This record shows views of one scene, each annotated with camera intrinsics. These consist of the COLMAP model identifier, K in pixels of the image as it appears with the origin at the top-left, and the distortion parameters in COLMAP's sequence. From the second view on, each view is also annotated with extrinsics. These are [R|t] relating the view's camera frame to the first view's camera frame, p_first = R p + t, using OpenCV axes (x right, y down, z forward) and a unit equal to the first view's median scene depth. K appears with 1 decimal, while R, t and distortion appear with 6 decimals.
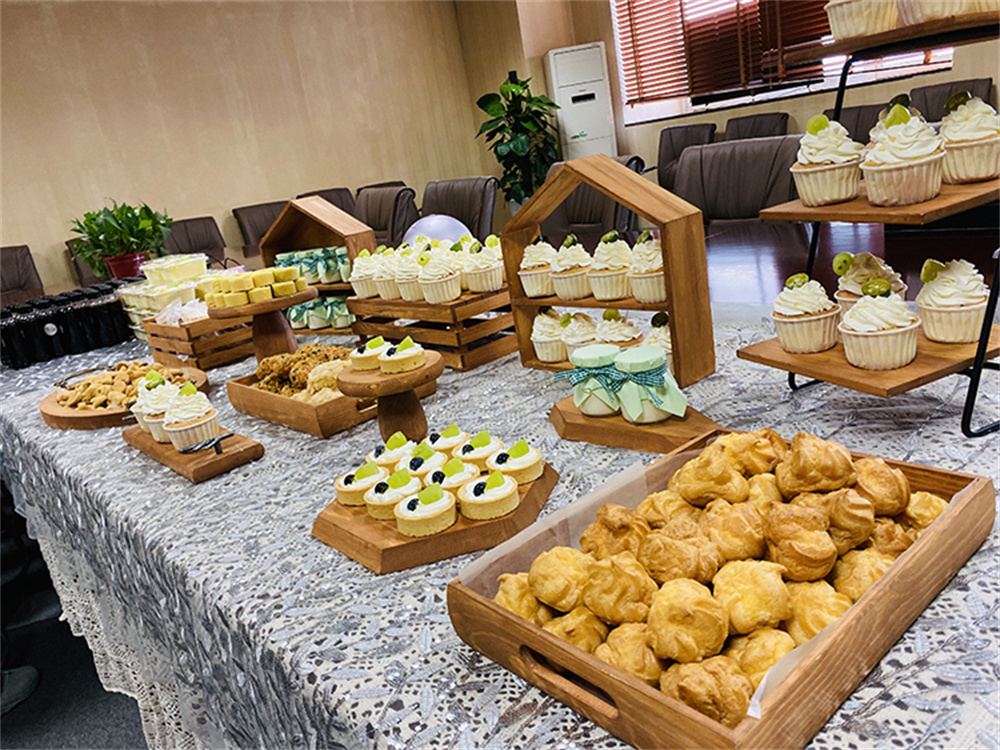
lens RADIAL K [[764.2, 0, 500.0], [0, 764.2, 375.0], [0, 0, 1]] dist [-0.004333, -0.005319]
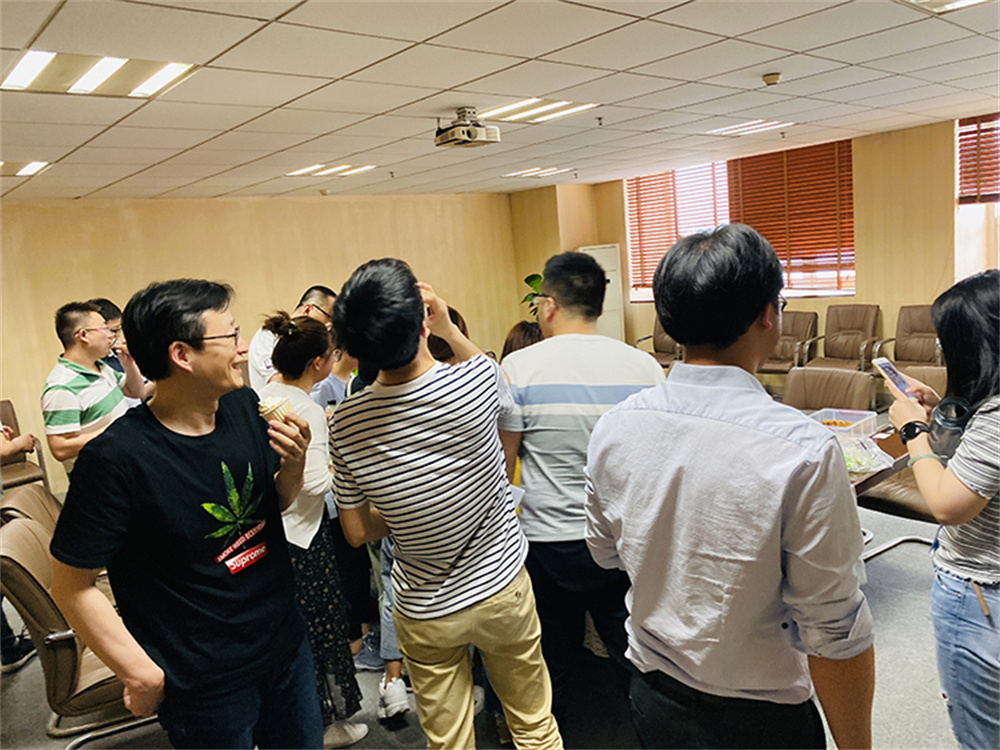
lens RADIAL K [[764.2, 0, 500.0], [0, 764.2, 375.0], [0, 0, 1]] dist [-0.004333, -0.005319]
pose [[0.996581, 0.082086, 0.009430, -0.071767], [-0.079770, 0.985596, -0.149119, 0.019706], [-0.021535, 0.147857, 0.988774, -0.325964]]
